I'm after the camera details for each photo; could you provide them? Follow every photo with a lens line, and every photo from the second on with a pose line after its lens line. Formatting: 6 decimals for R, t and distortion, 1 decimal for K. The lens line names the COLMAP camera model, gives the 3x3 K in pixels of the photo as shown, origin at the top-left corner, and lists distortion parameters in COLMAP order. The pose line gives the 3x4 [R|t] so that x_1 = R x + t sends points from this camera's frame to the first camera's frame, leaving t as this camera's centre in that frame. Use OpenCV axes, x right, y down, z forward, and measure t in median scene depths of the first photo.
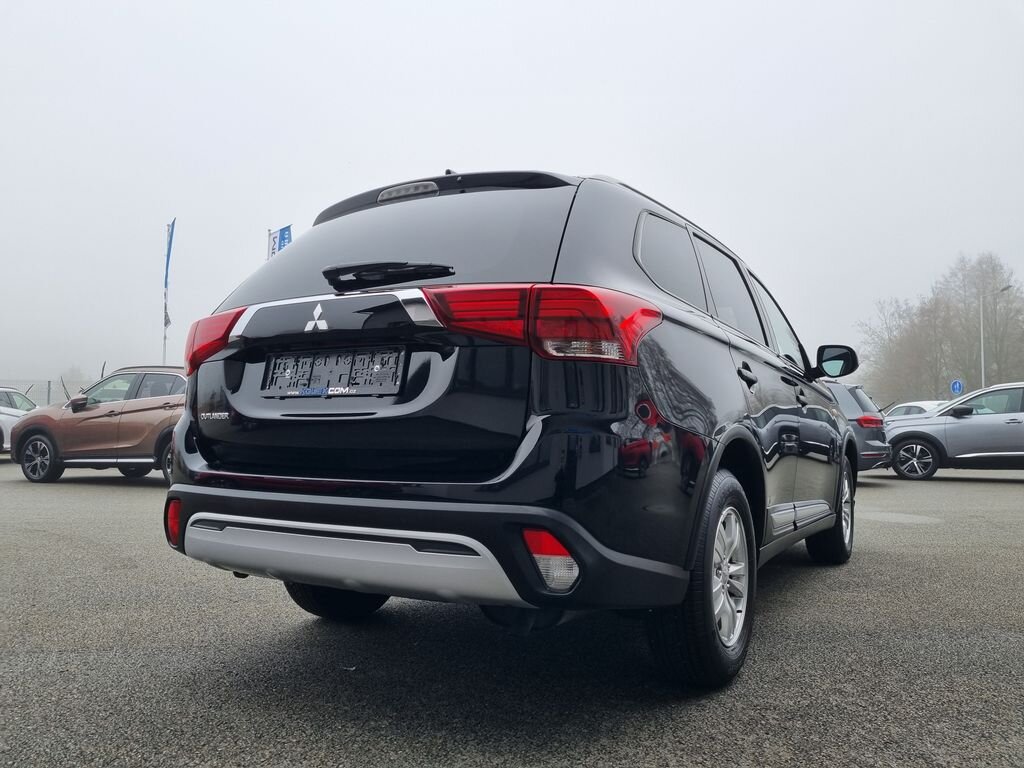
lens RADIAL K [[778.7, 0, 508.0], [0, 778.7, 382.7], [0, 0, 1]] dist [0.048671, -0.033021]
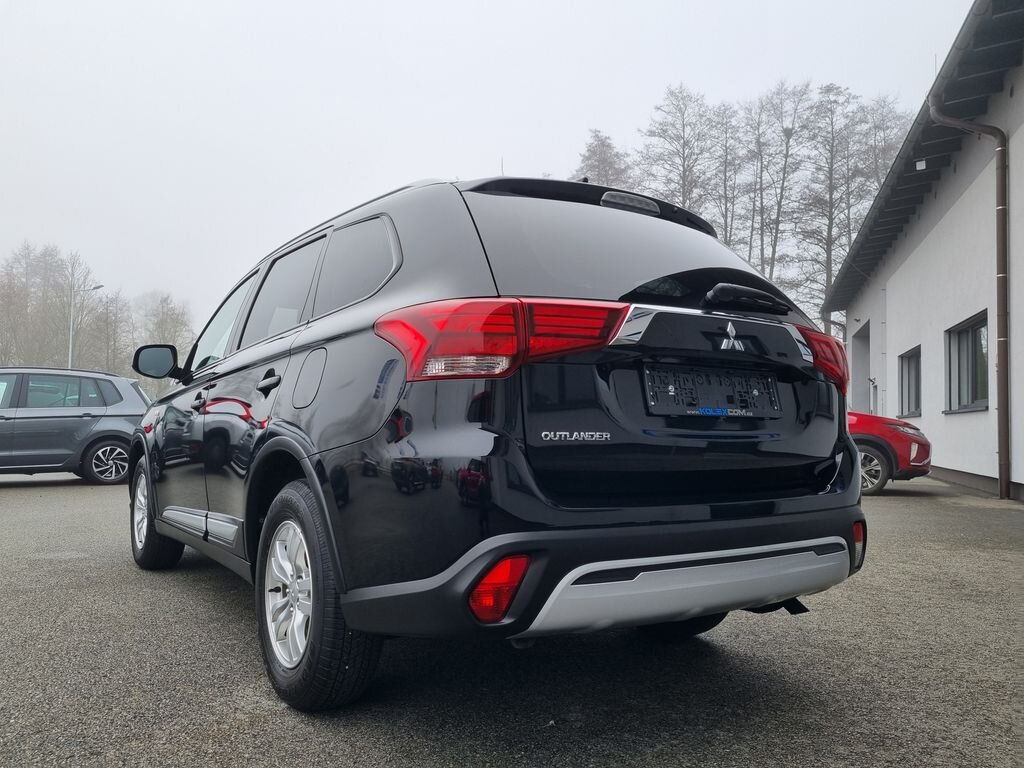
lens RADIAL K [[778.7, 0, 516.7], [0, 778.7, 385.2], [0, 0, 1]] dist [0.048671, -0.033021]
pose [[0.420335, 0.050126, 0.905983, -1.191119], [-0.063704, 0.997639, -0.025642, 0.017927], [-0.905130, -0.046936, 0.422536, 0.800306]]
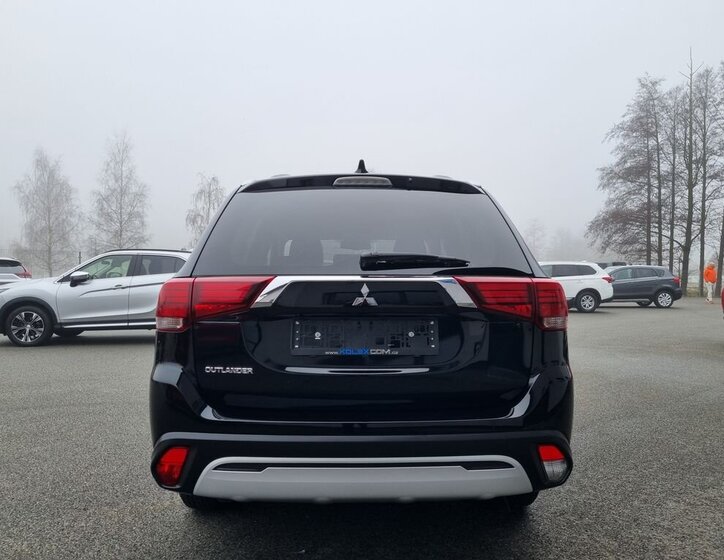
lens RADIAL K [[569.7, 0, 365.3], [0, 569.7, 279.3], [0, 0, 1]] dist [0.025411, -0.009411]
pose [[0.844470, -0.003121, 0.535594, -0.709713], [-0.030552, 0.998074, 0.053987, -0.152354], [-0.534731, -0.061953, 0.842749, 0.221505]]
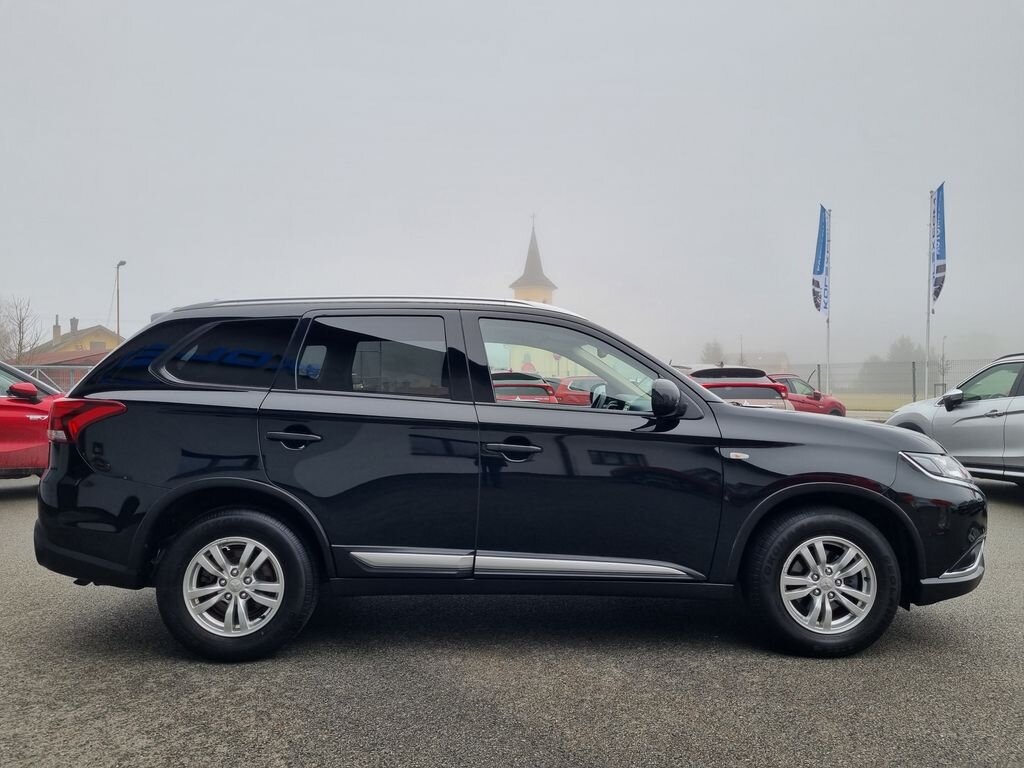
lens RADIAL K [[778.7, 0, 512.8], [0, 778.7, 386.1], [0, 0, 1]] dist [0.048671, -0.033021]
pose [[0.537587, -0.000769, -0.843208, 1.942338], [0.042788, 0.998736, 0.026369, -0.141336], [0.842122, -0.050255, 0.536940, 0.786801]]
